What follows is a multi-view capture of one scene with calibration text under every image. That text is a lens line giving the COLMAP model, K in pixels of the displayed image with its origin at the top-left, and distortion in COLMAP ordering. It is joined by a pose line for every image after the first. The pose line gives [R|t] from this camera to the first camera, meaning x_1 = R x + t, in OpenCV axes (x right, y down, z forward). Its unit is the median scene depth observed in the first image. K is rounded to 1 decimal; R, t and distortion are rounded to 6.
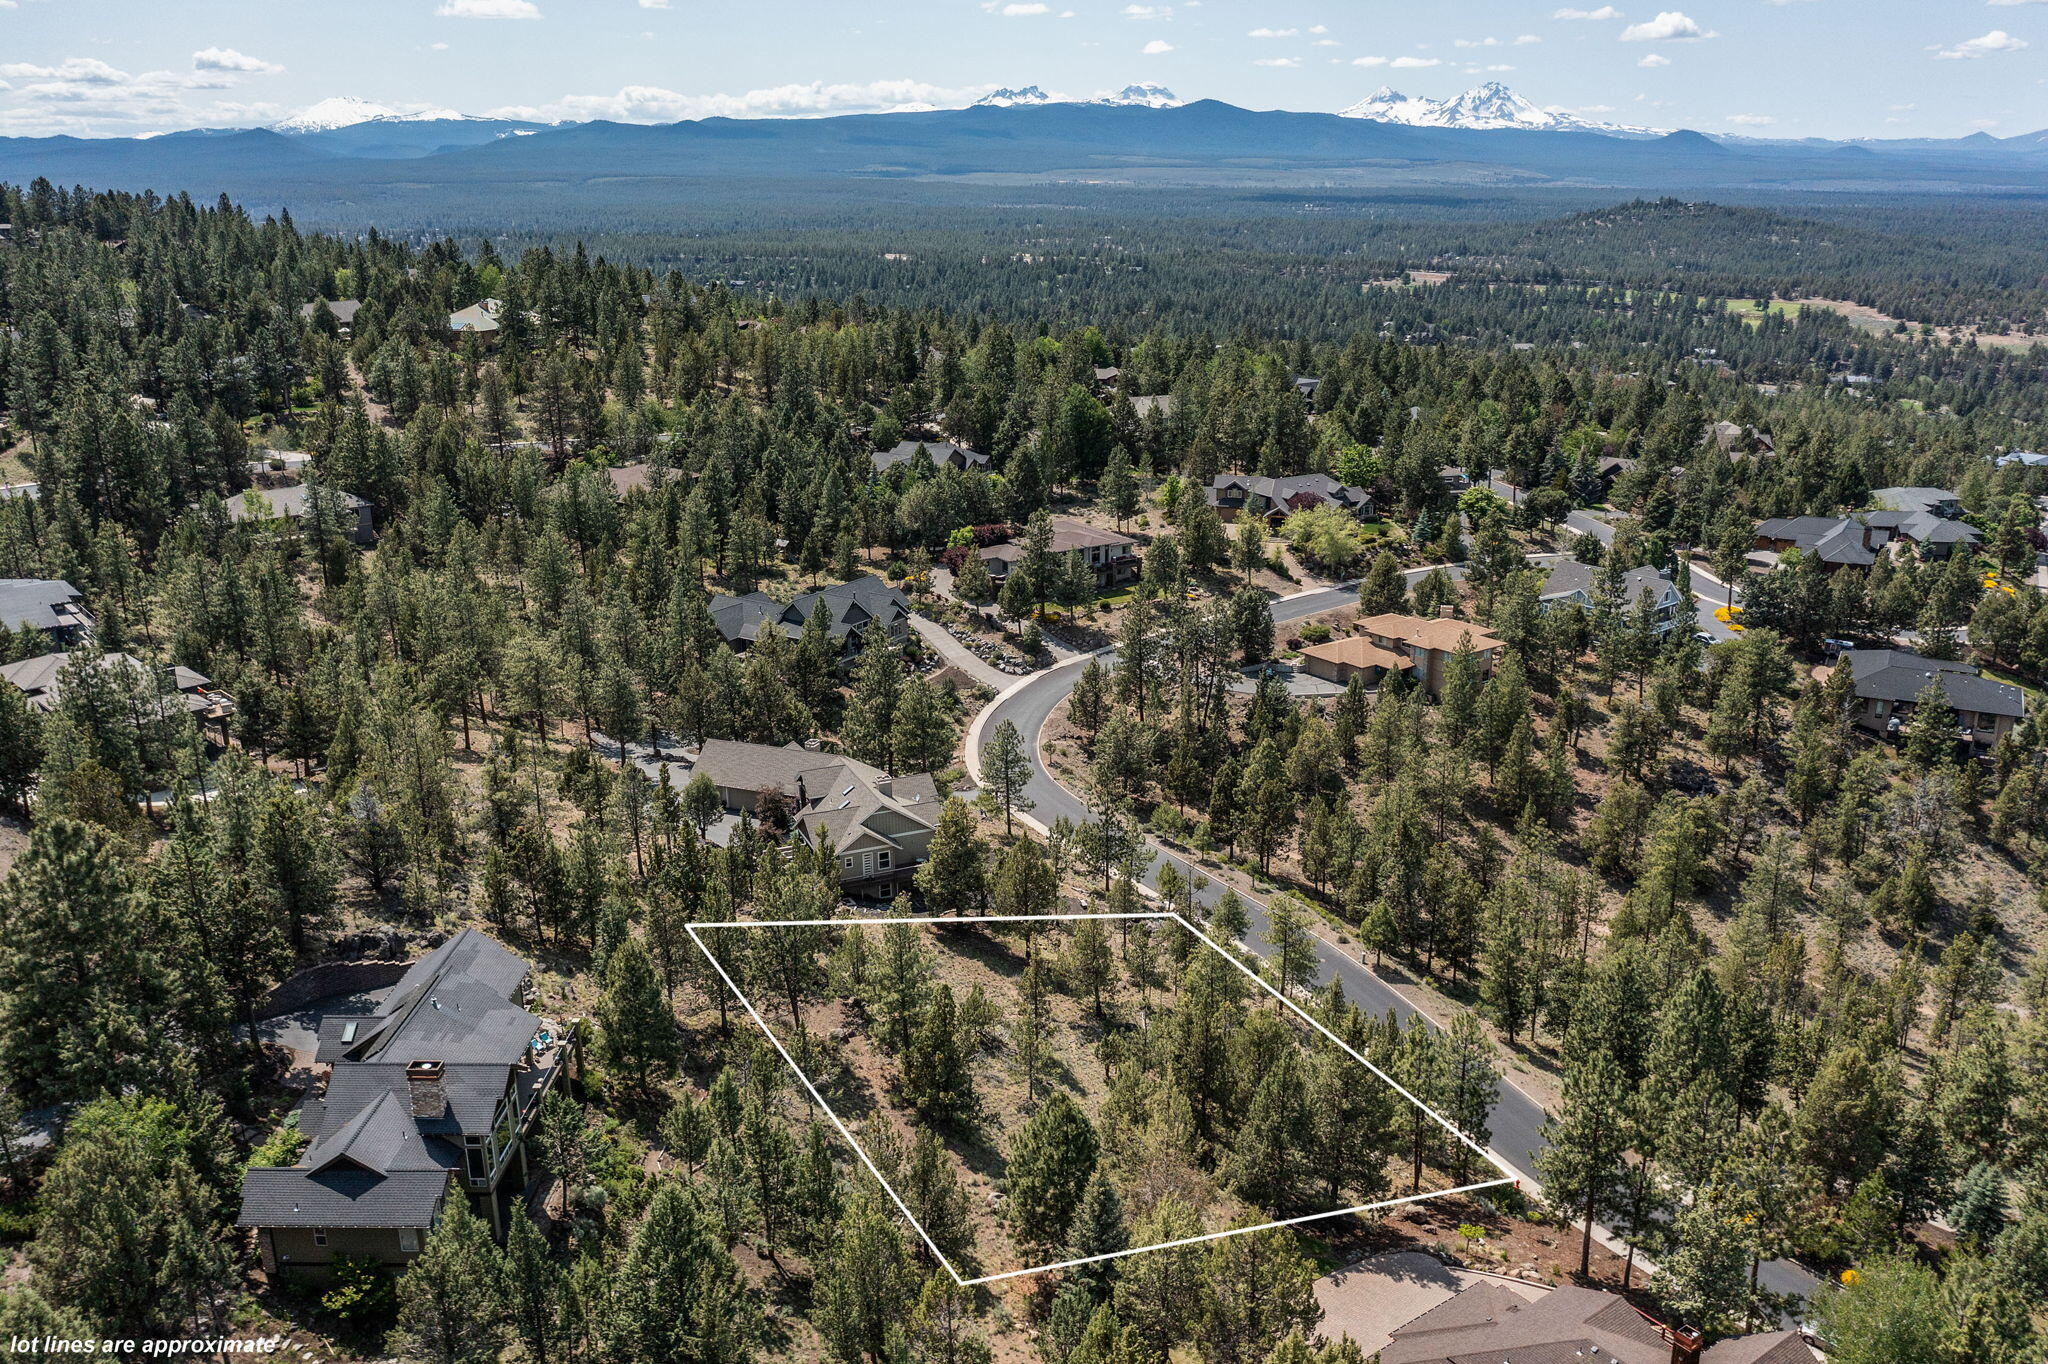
lens RADIAL K [[1623.3, 0, 1016.1], [0, 1623.3, 675.5], [0, 0, 1]] dist [-0.012441, -0.001359]
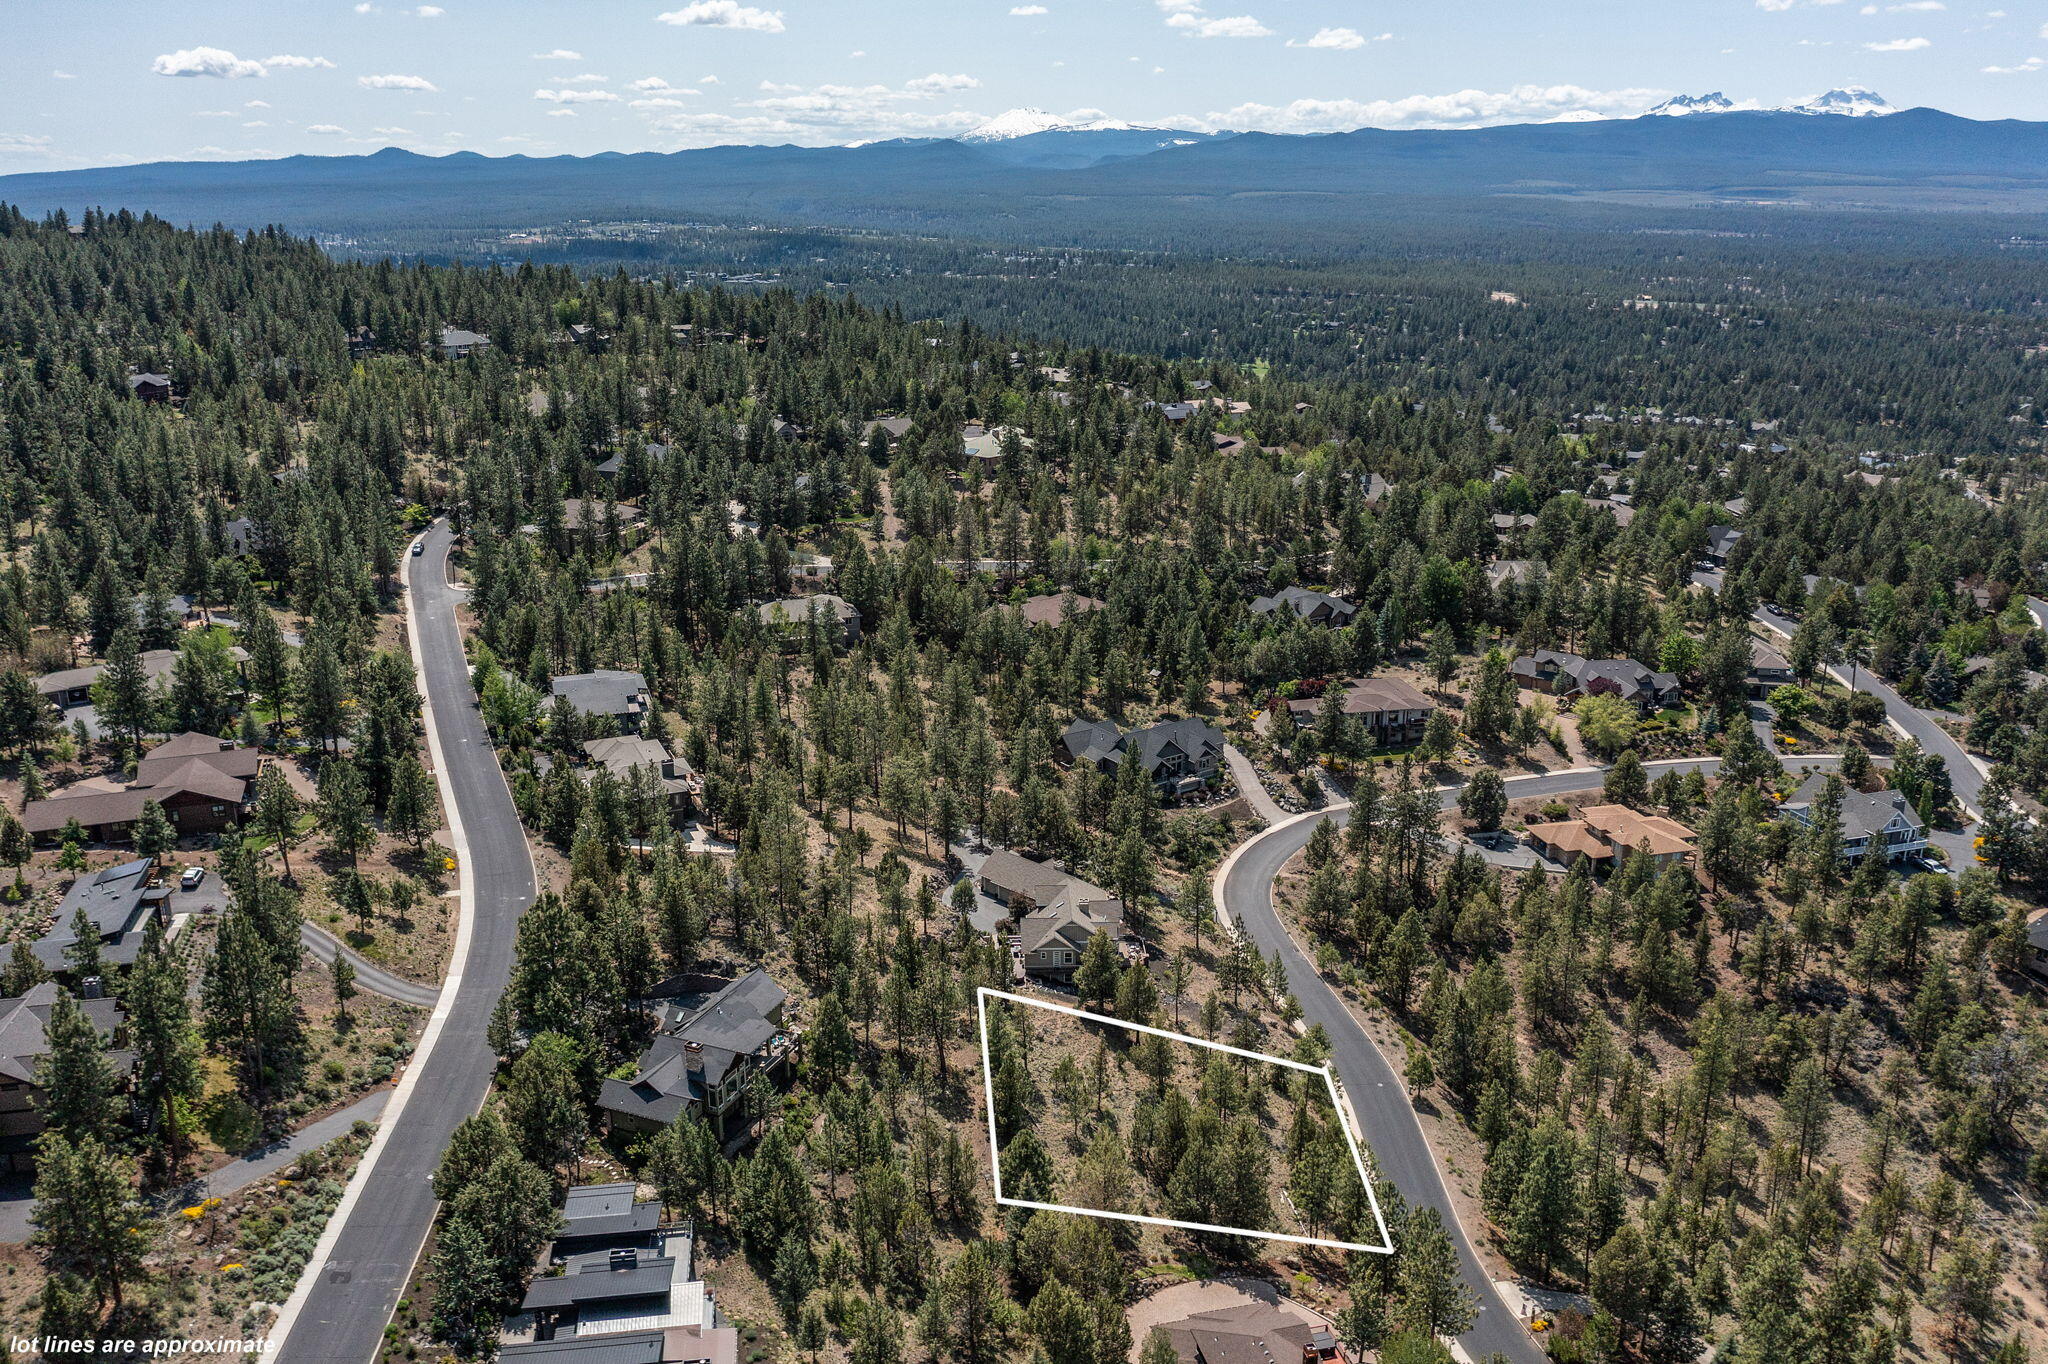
lens RADIAL K [[1623.3, 0, 1006.3], [0, 1623.3, 679.6], [0, 0, 1]] dist [-0.012441, -0.001359]
pose [[0.926533, 0.115241, -0.358128, 0.227977], [-0.115390, 0.993098, 0.021036, -0.100800], [0.358080, 0.021833, 0.933435, -0.251986]]
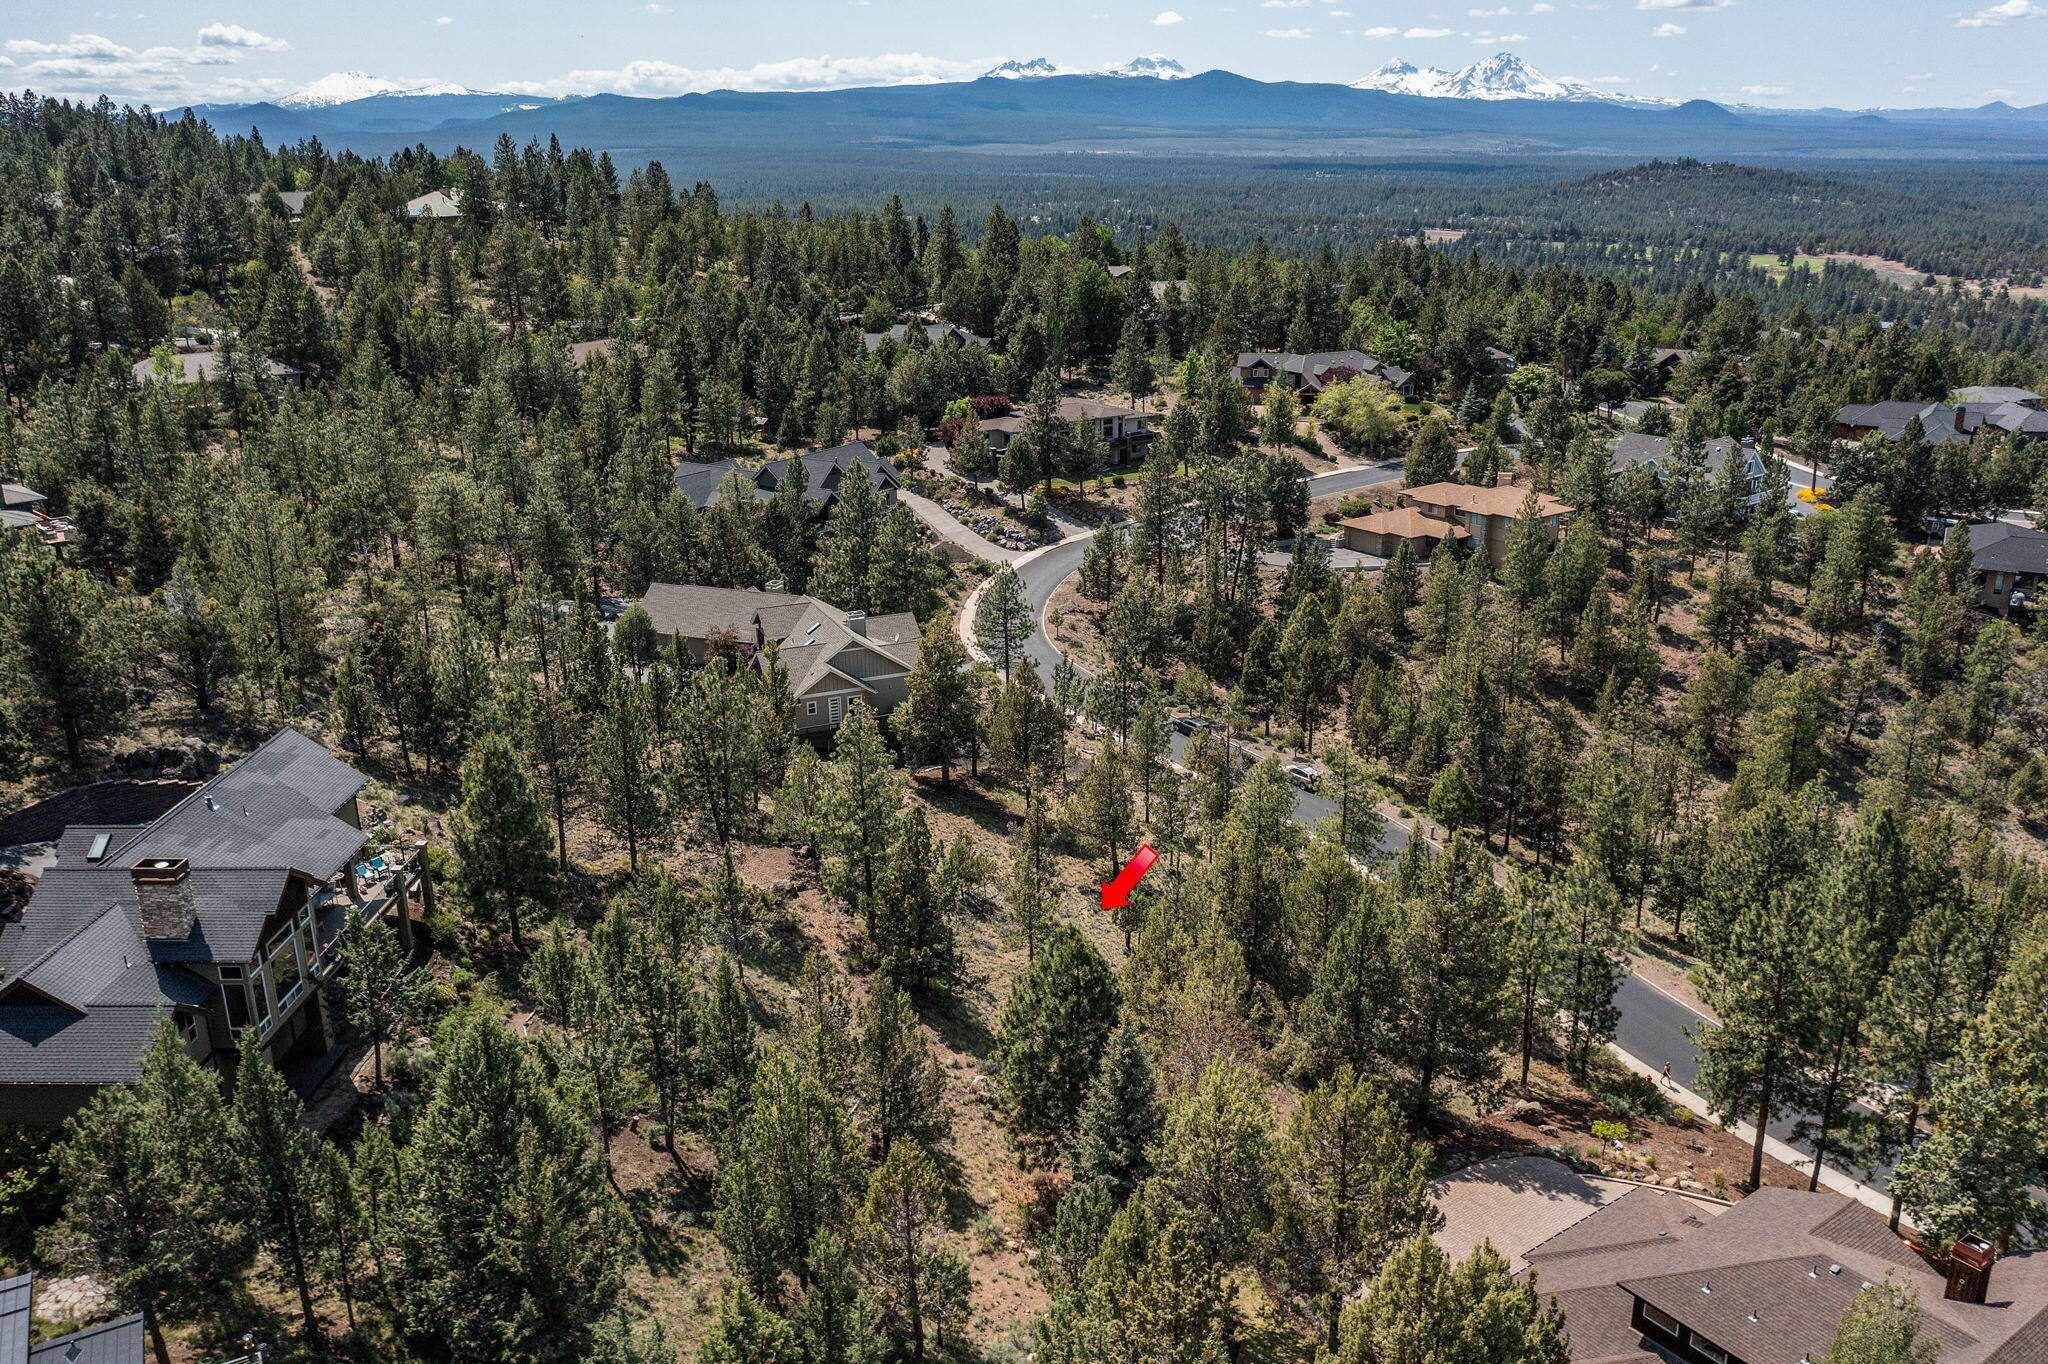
lens RADIAL K [[1623.3, 0, 1016.9], [0, 1623.3, 677.4], [0, 0, 1]] dist [-0.012441, -0.001359]
pose [[0.999988, -0.001055, -0.004694, 0.003113], [0.001124, 0.999891, 0.014720, 0.053938], [0.004678, -0.014725, 0.999881, 0.109287]]
